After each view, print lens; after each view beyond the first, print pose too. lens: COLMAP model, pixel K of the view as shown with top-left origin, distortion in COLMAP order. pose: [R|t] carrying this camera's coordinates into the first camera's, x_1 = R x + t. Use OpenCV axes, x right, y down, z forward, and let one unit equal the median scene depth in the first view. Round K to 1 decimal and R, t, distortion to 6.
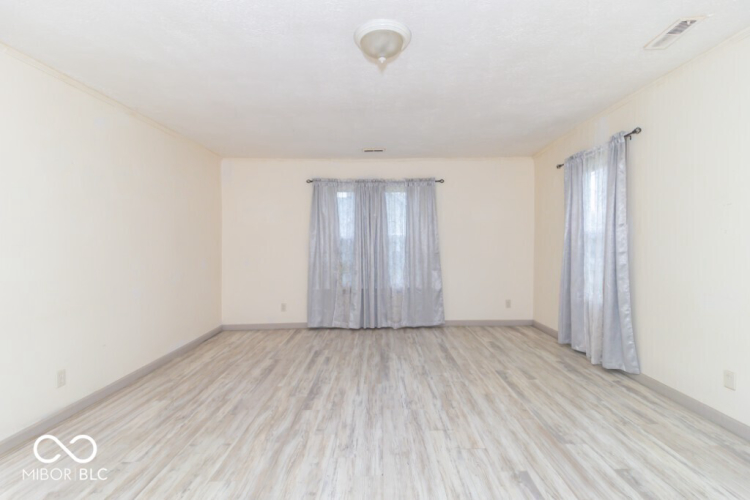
lens RADIAL K [[342.9, 0, 375.0], [0, 342.9, 250.0], [0, 0, 1]] dist [0.000299, -0.000055]
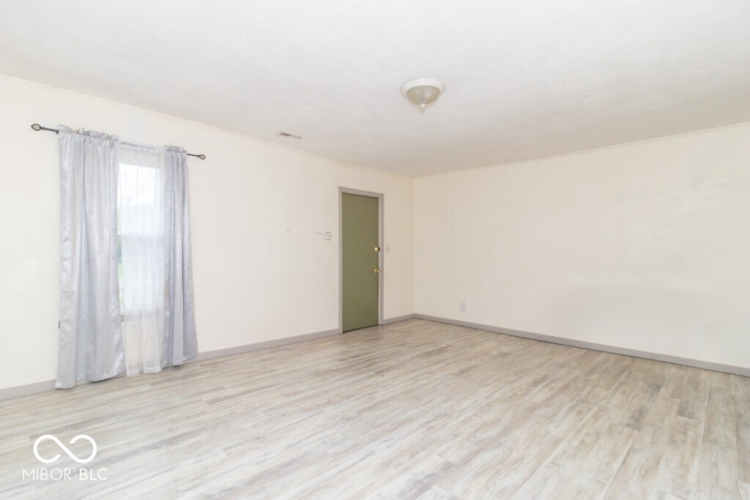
lens RADIAL K [[342.9, 0, 375.0], [0, 342.9, 250.0], [0, 0, 1]] dist [0.000299, -0.000055]
pose [[-0.712402, 0.007818, 0.701728, -0.596994], [0.008727, 0.999959, -0.002281, 0.000543], [-0.701717, 0.004499, -0.712441, 1.611142]]
